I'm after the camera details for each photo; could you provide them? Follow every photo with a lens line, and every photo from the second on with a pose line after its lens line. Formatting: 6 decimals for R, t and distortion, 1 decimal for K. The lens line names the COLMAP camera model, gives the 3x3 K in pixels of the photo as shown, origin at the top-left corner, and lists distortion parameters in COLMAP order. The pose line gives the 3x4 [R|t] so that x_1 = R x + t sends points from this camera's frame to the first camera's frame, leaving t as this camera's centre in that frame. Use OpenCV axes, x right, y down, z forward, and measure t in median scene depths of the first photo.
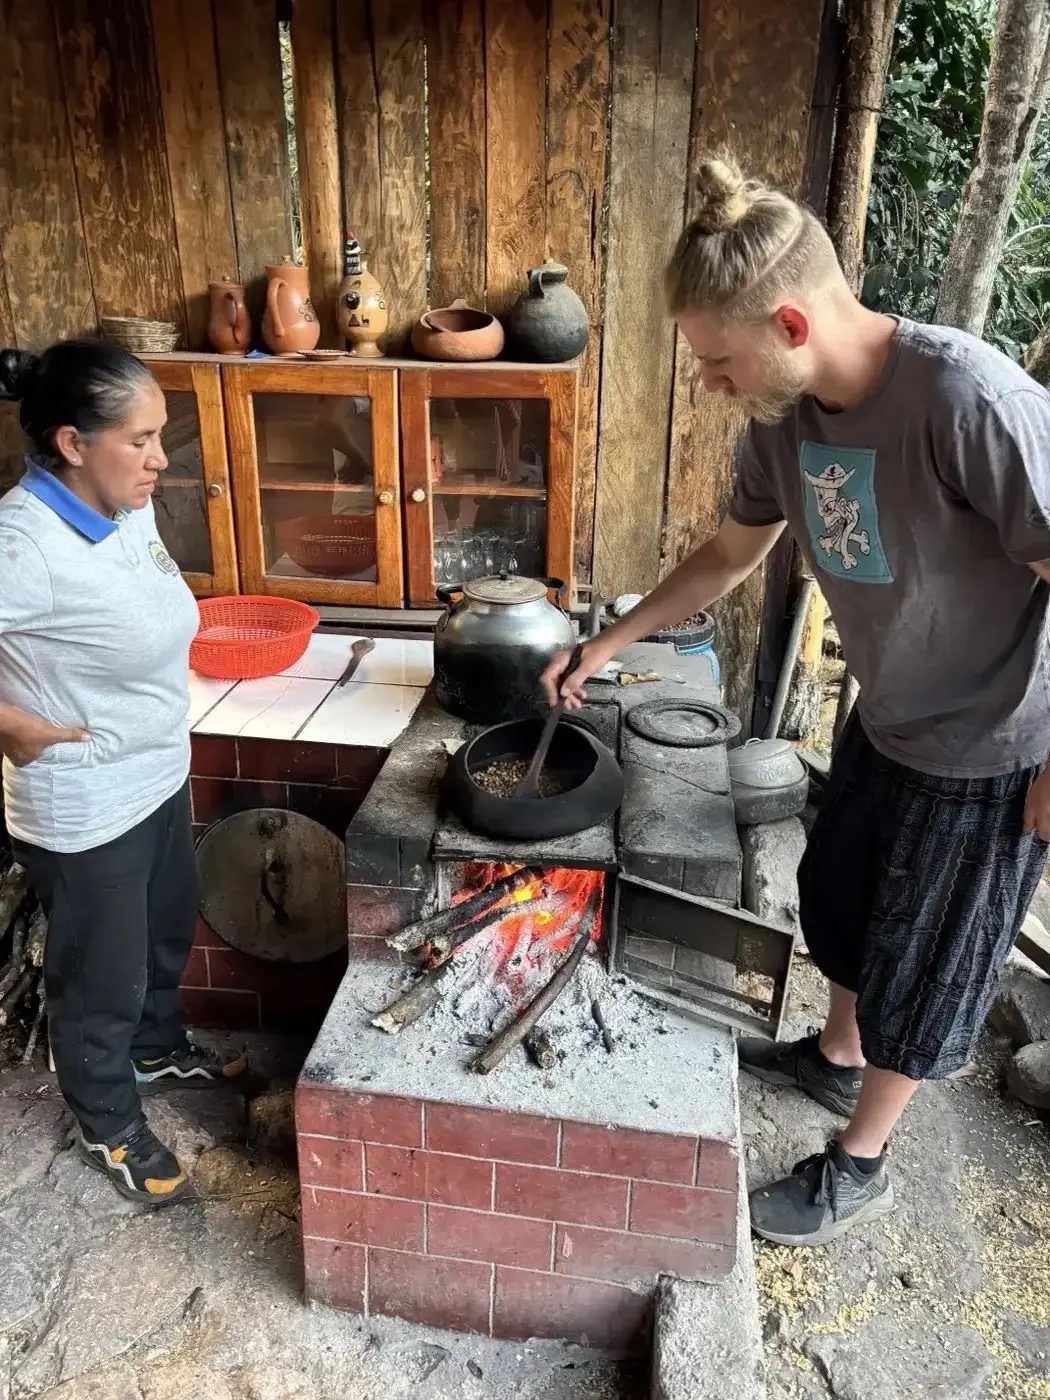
lens RADIAL K [[1044.9, 0, 536.6], [0, 1044.9, 703.0], [0, 0, 1]] dist [0.062806, -0.078266]
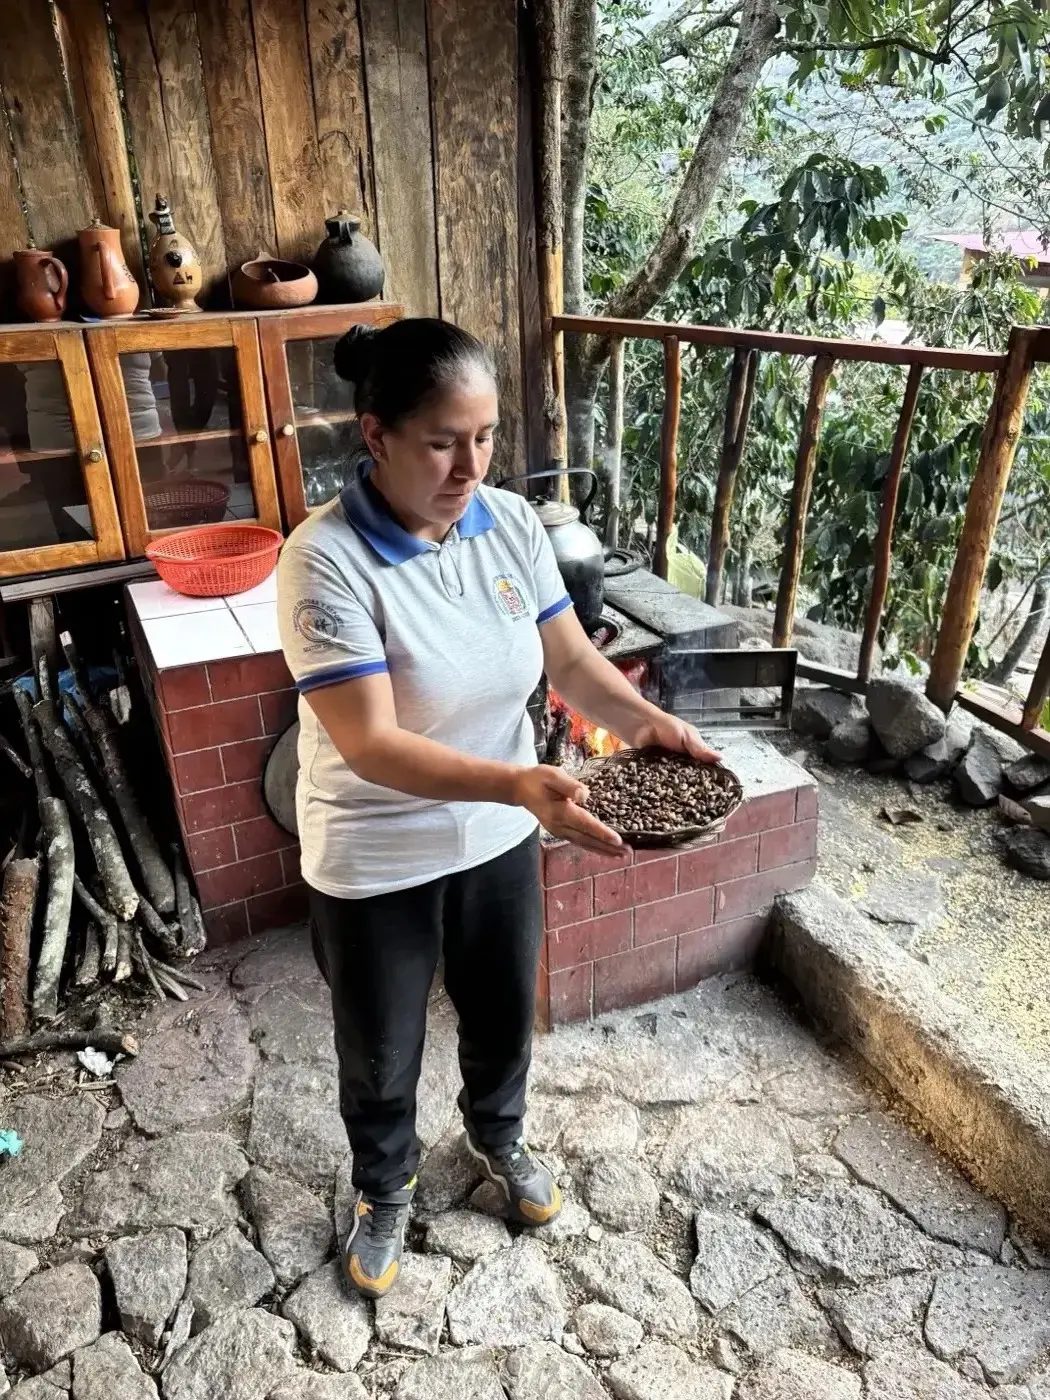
lens RADIAL K [[1017.1, 0, 524.7], [0, 1017.1, 678.1], [0, 0, 1]] dist [0.088597, -0.103926]
pose [[0.857993, -0.253960, 0.446489, -0.454627], [0.238405, 0.966818, 0.091789, 0.016595], [-0.454984, 0.027691, 0.890069, -0.079859]]
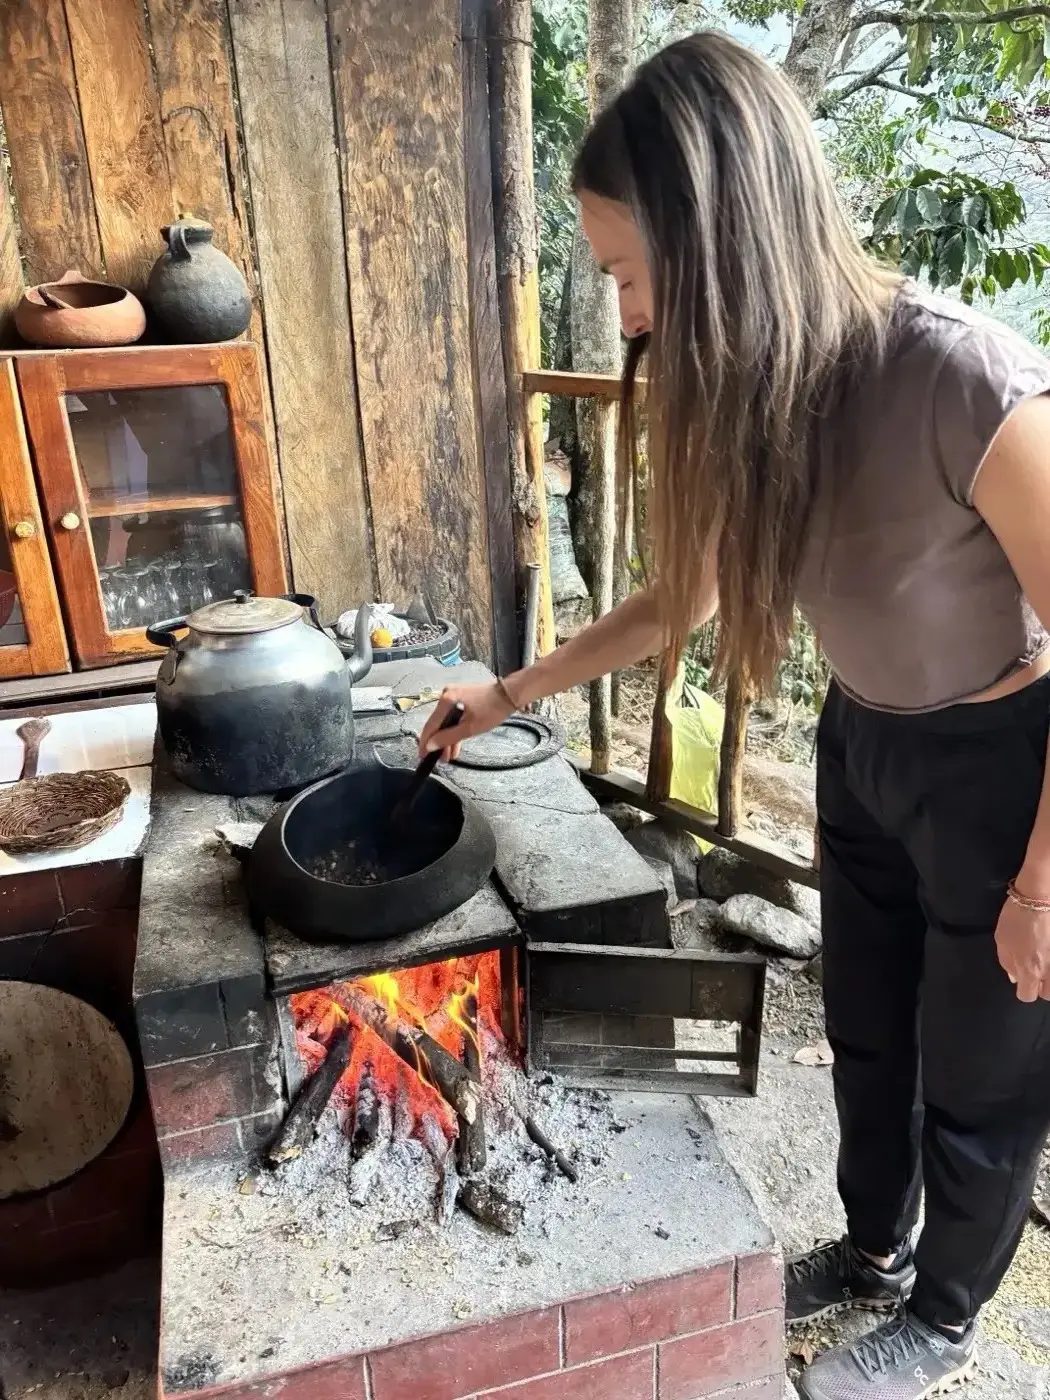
lens RADIAL K [[1044.9, 0, 536.6], [0, 1044.9, 703.0], [0, 0, 1]] dist [0.062806, -0.078266]
pose [[0.916502, -0.185024, 0.354668, -0.099336], [0.194318, 0.980892, 0.009574, -0.010515], [-0.349663, 0.060143, 0.934943, 0.175910]]
